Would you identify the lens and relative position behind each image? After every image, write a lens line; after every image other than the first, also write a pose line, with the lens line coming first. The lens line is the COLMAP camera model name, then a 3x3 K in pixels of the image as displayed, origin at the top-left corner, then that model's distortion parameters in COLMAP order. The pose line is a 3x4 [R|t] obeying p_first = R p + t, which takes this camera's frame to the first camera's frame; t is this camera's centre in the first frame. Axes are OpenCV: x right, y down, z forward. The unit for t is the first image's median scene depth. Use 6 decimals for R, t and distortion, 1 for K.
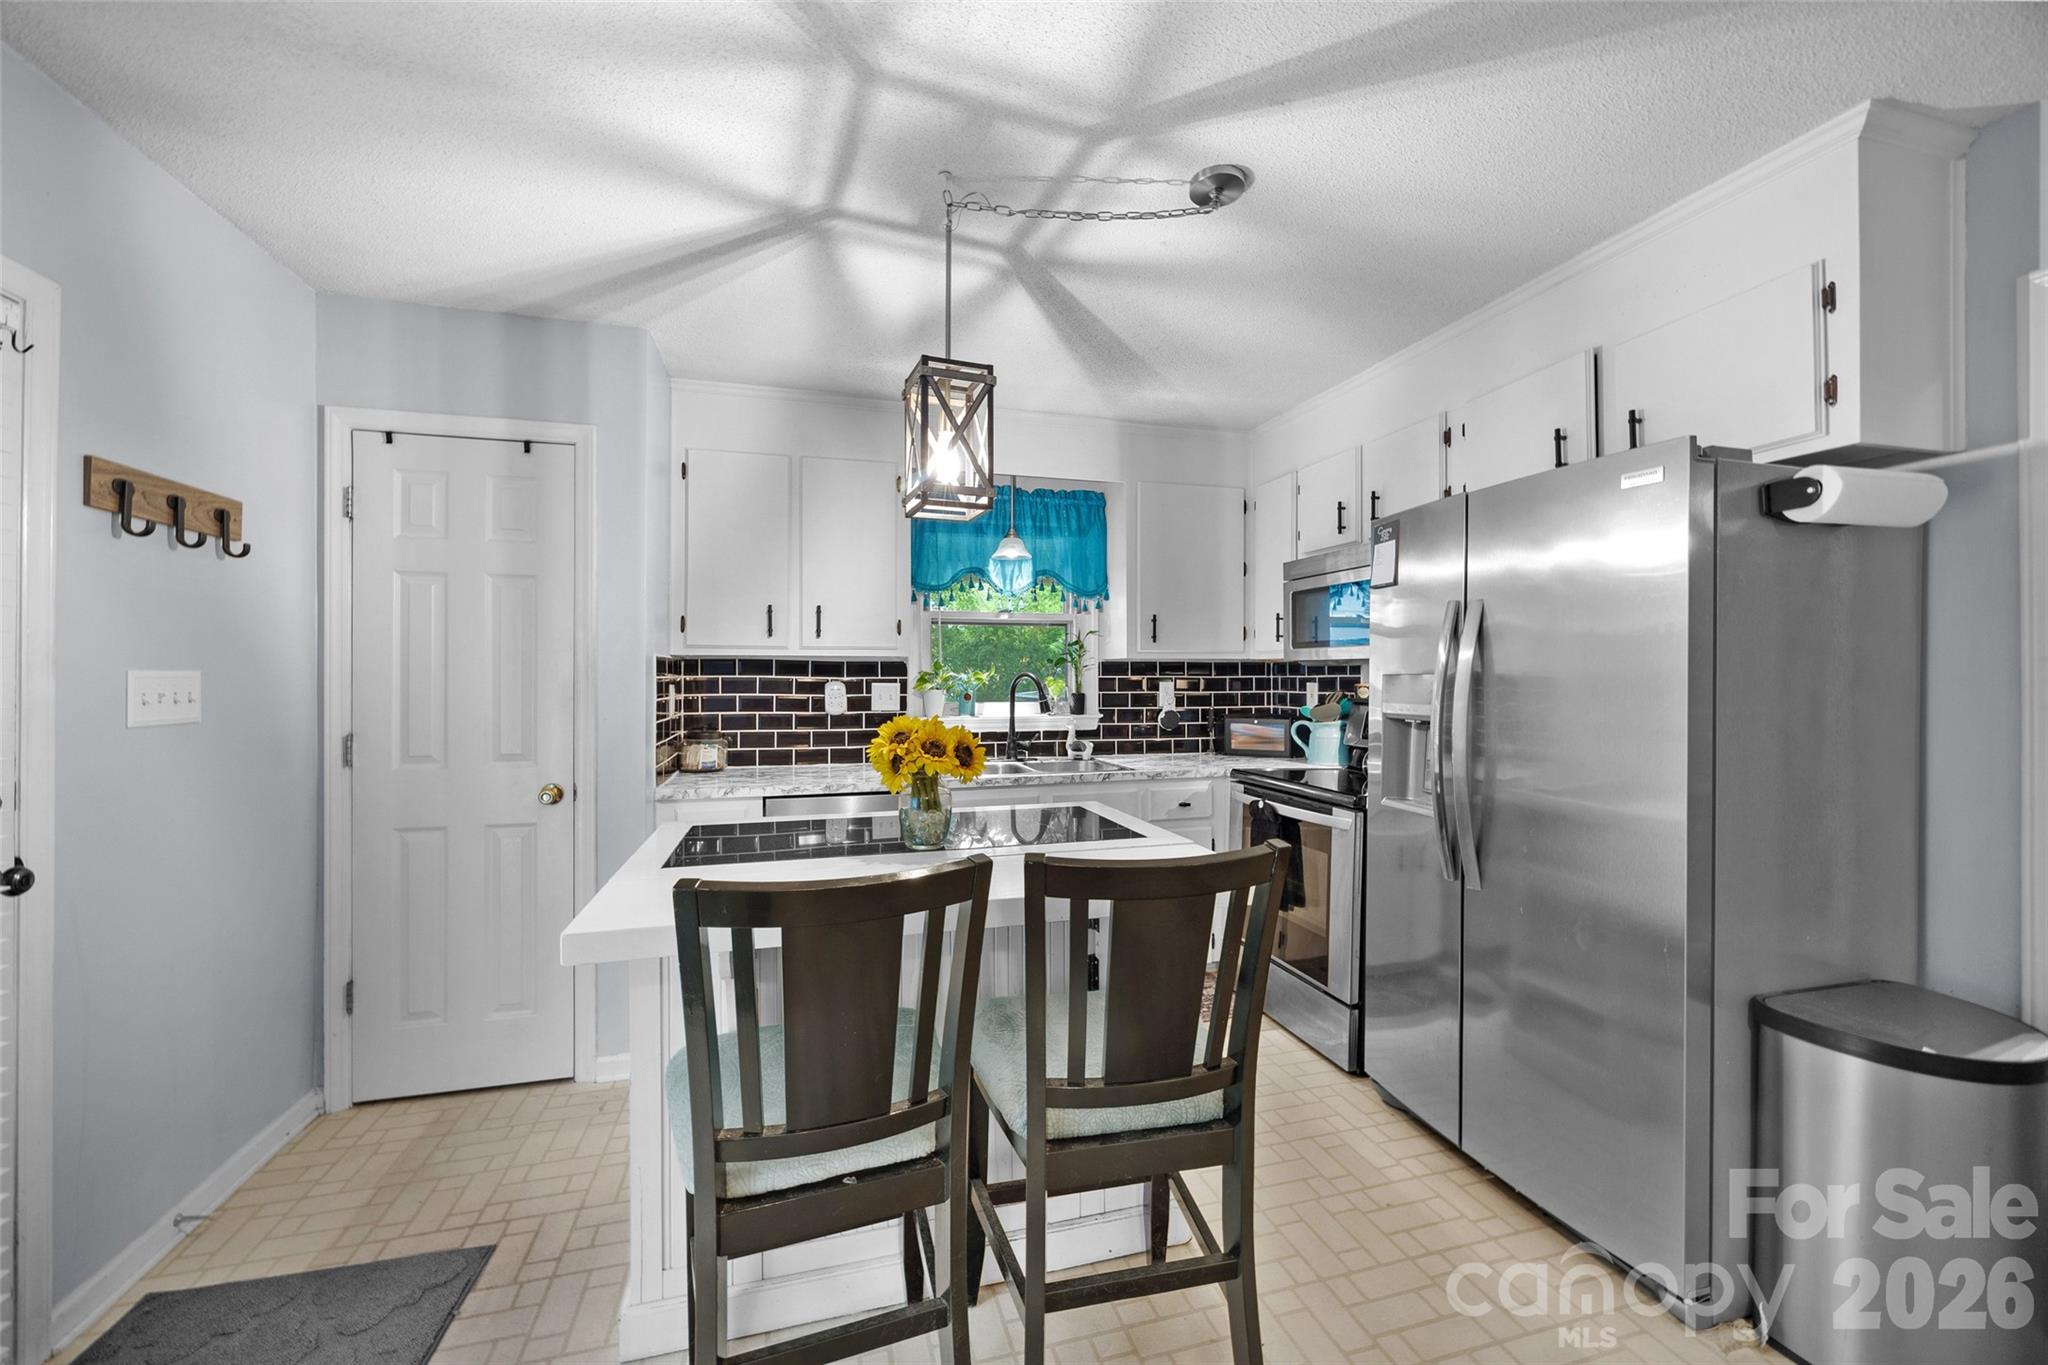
lens RADIAL K [[797.4, 0, 1027.1], [0, 797.4, 677.4], [0, 0, 1]] dist [-0.004062, 0.001196]
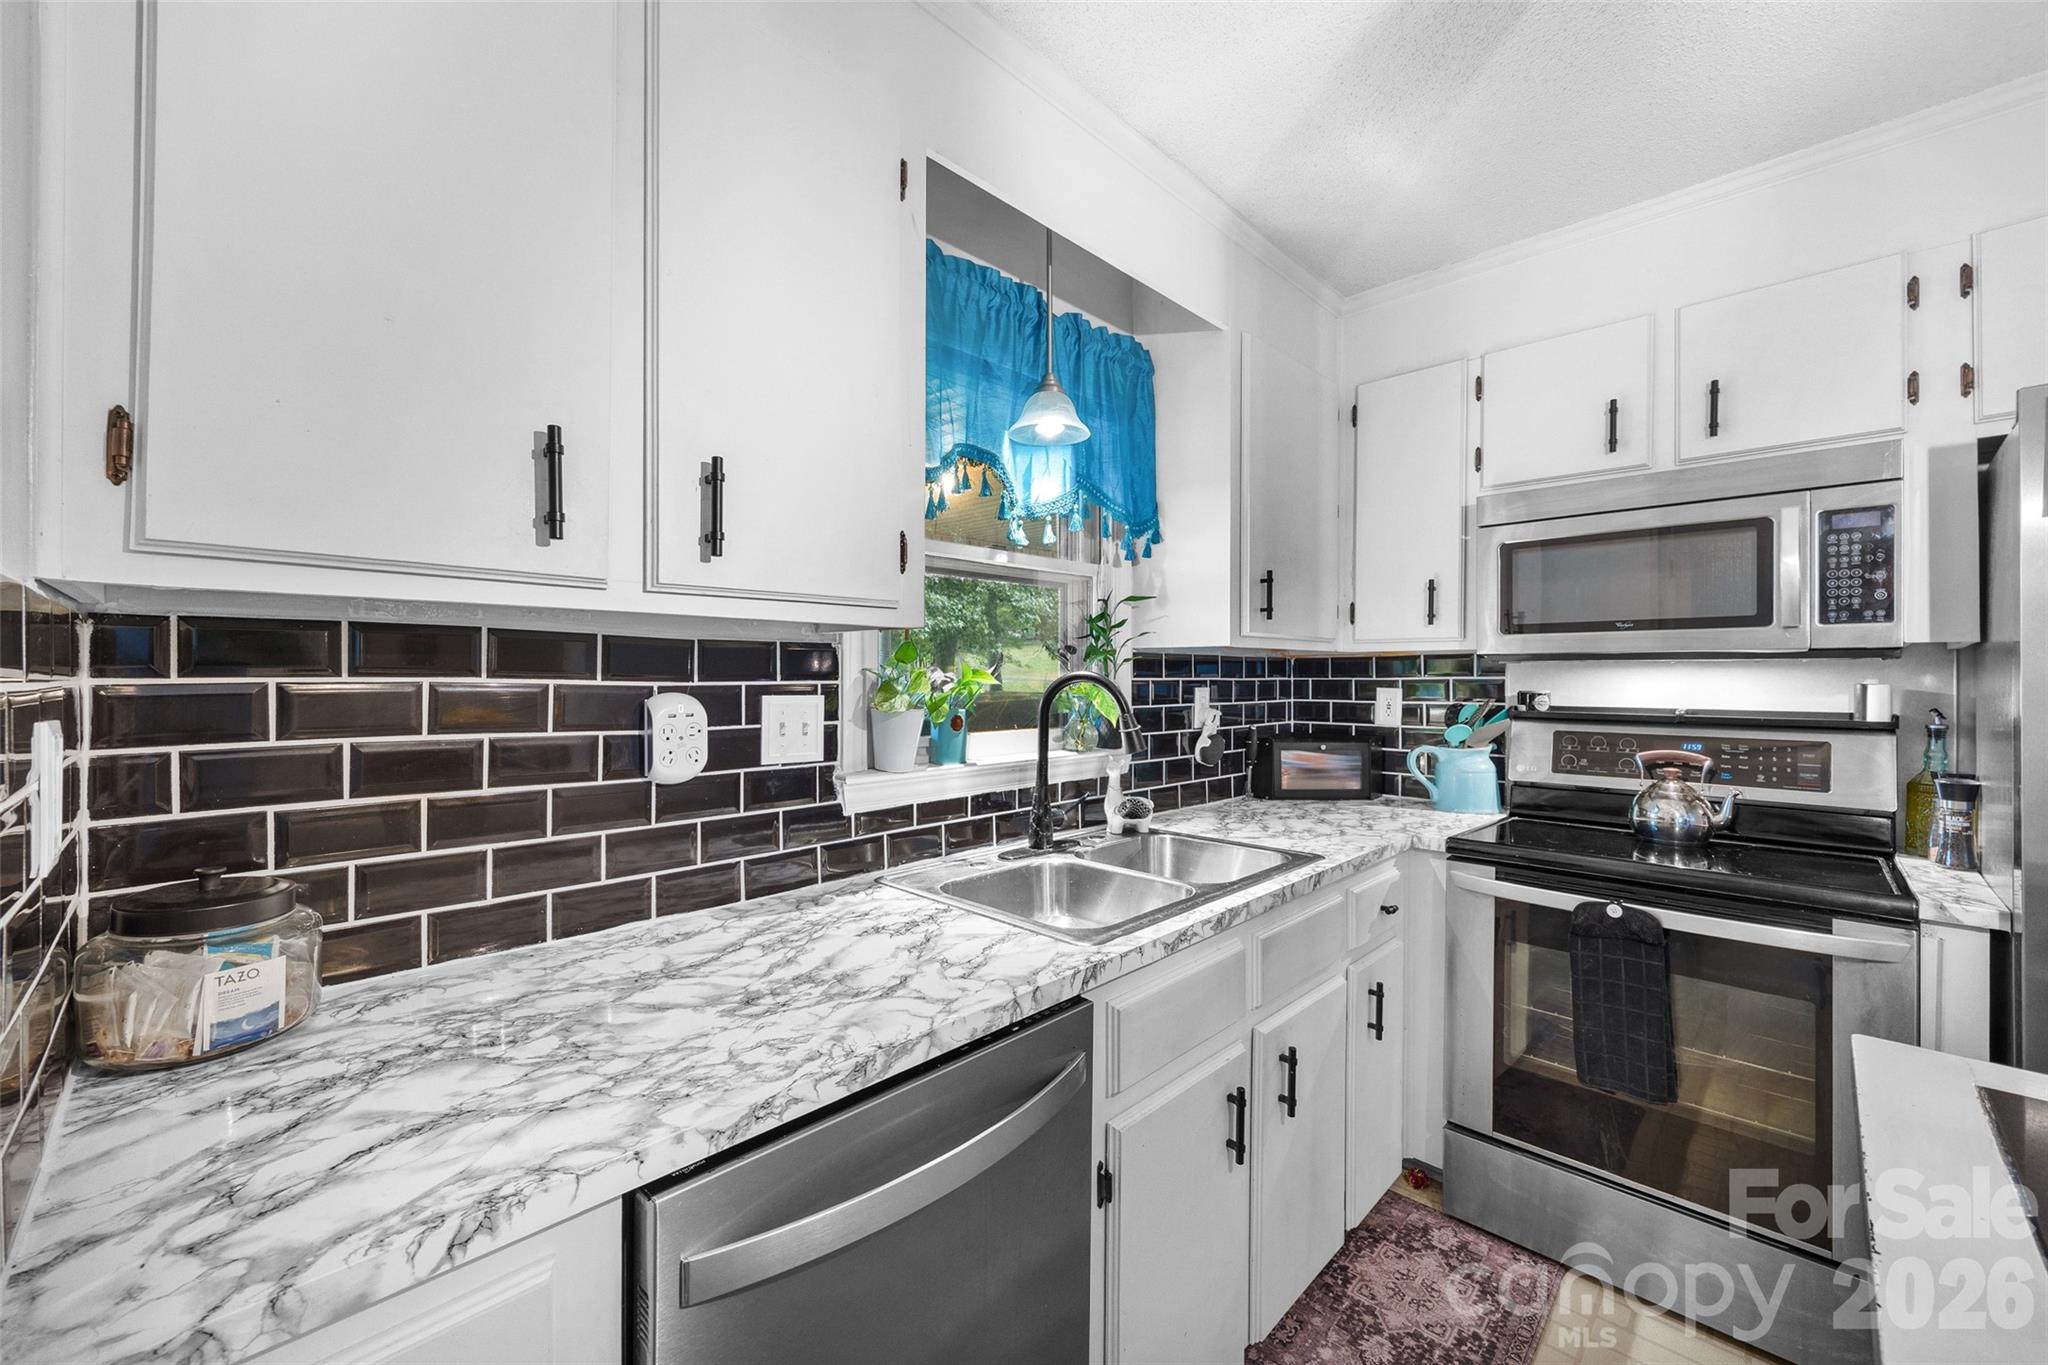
lens RADIAL K [[797.4, 0, 1021.9], [0, 797.4, 671.5], [0, 0, 1]] dist [-0.004062, 0.001196]
pose [[0.872894, 0.004070, 0.487893, -0.275026], [-0.000354, 0.999970, -0.007709, -0.001859], [-0.487910, 0.006556, 0.872870, 0.589812]]
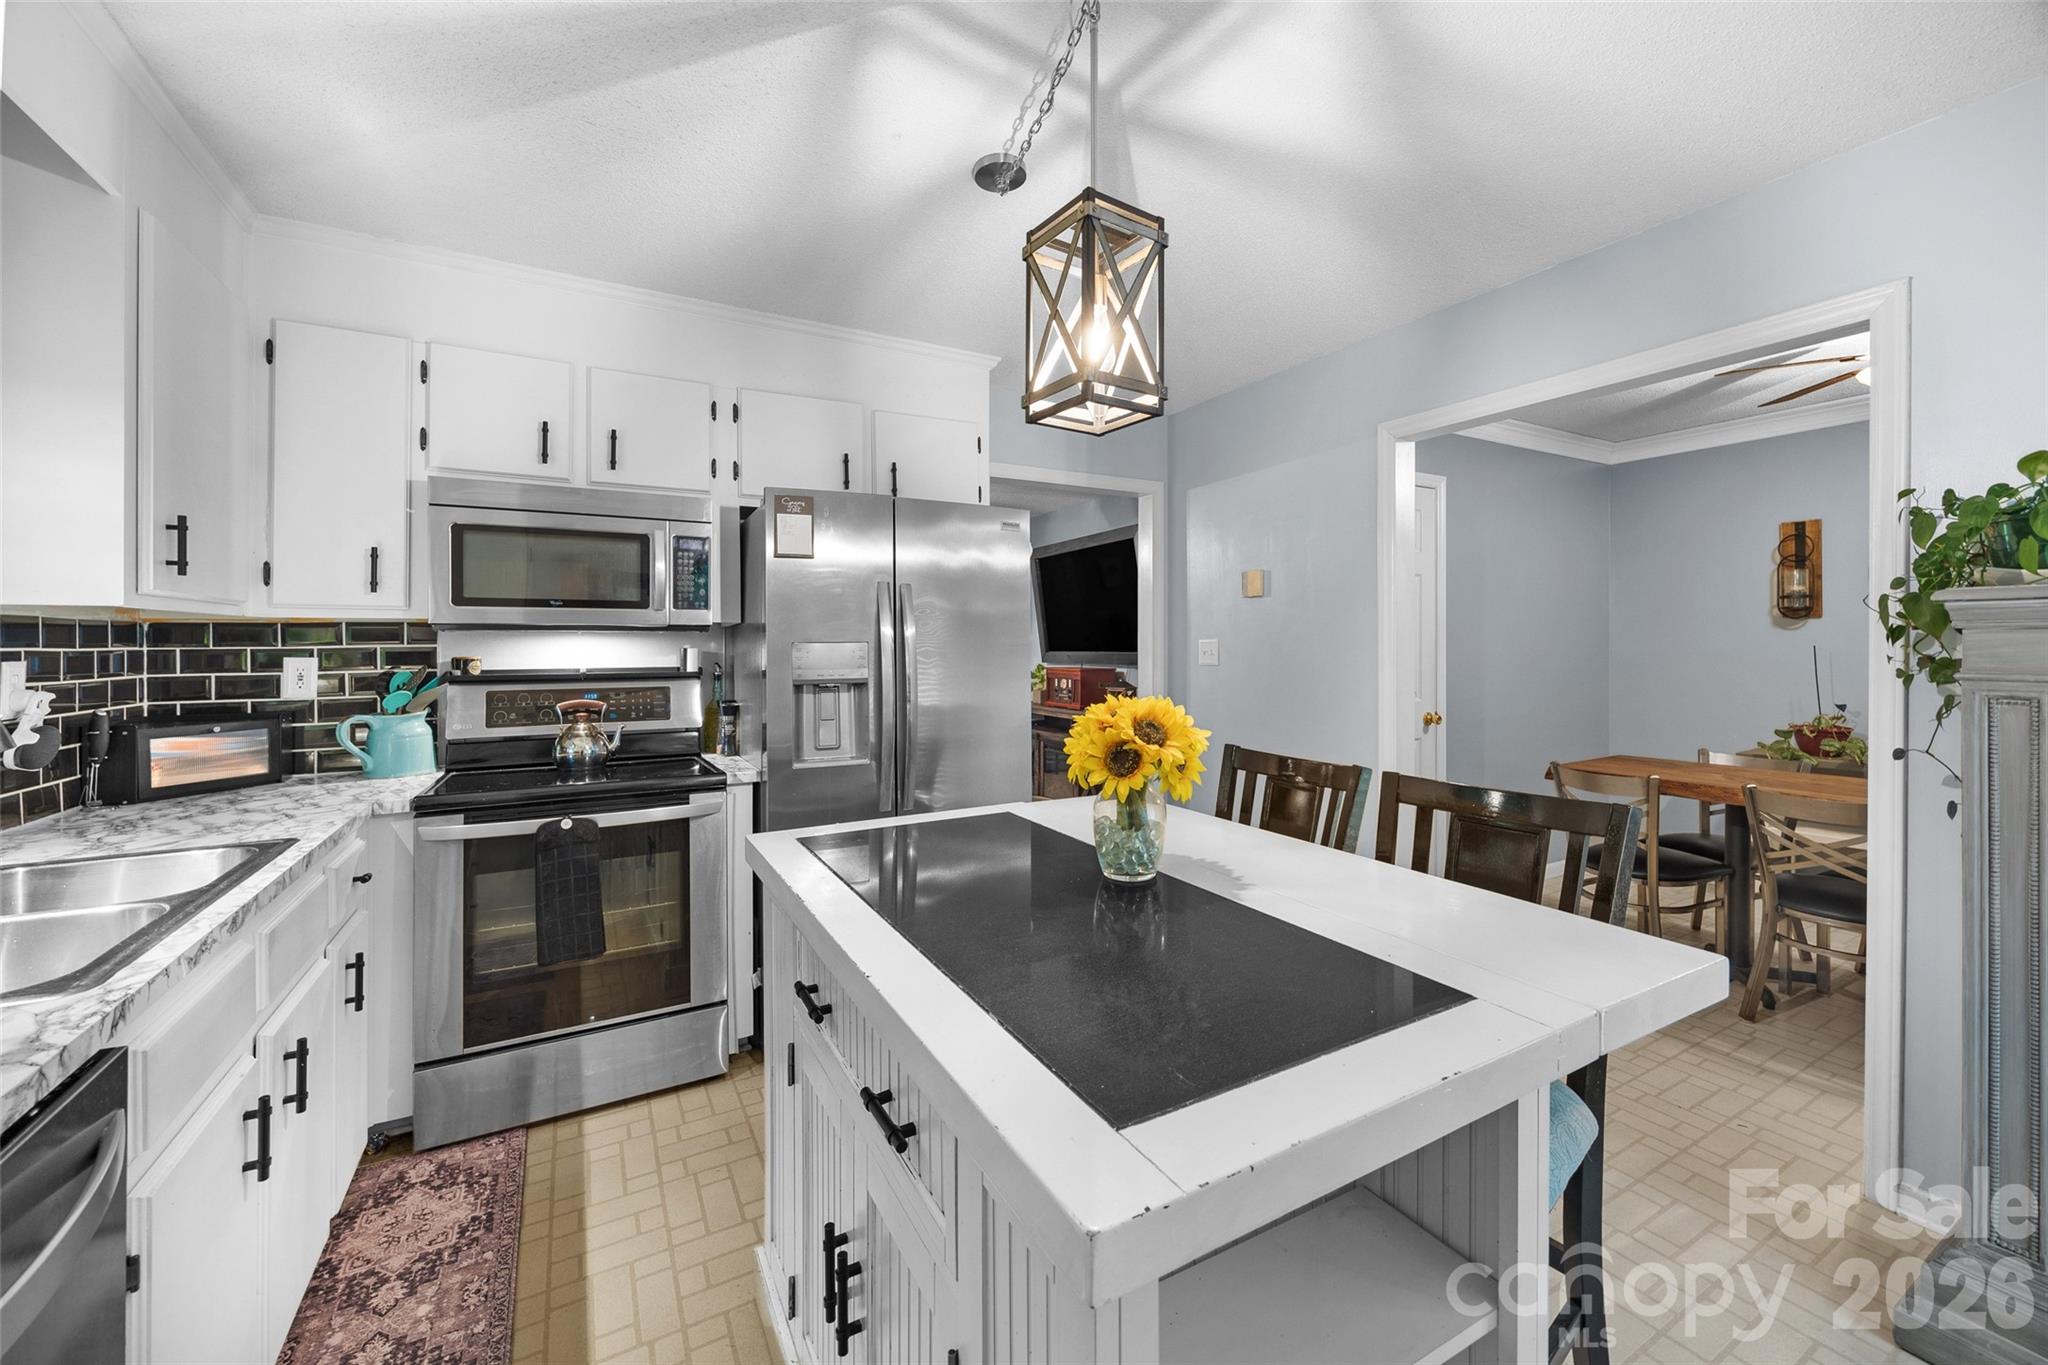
lens RADIAL K [[797.4, 0, 1005.3], [0, 797.4, 644.7], [0, 0, 1]] dist [-0.004062, 0.001196]
pose [[-0.213910, -0.001546, 0.976852, -0.403459], [0.006593, 0.999974, 0.003026, -0.001373], [-0.976831, 0.007087, -0.213894, 0.629407]]
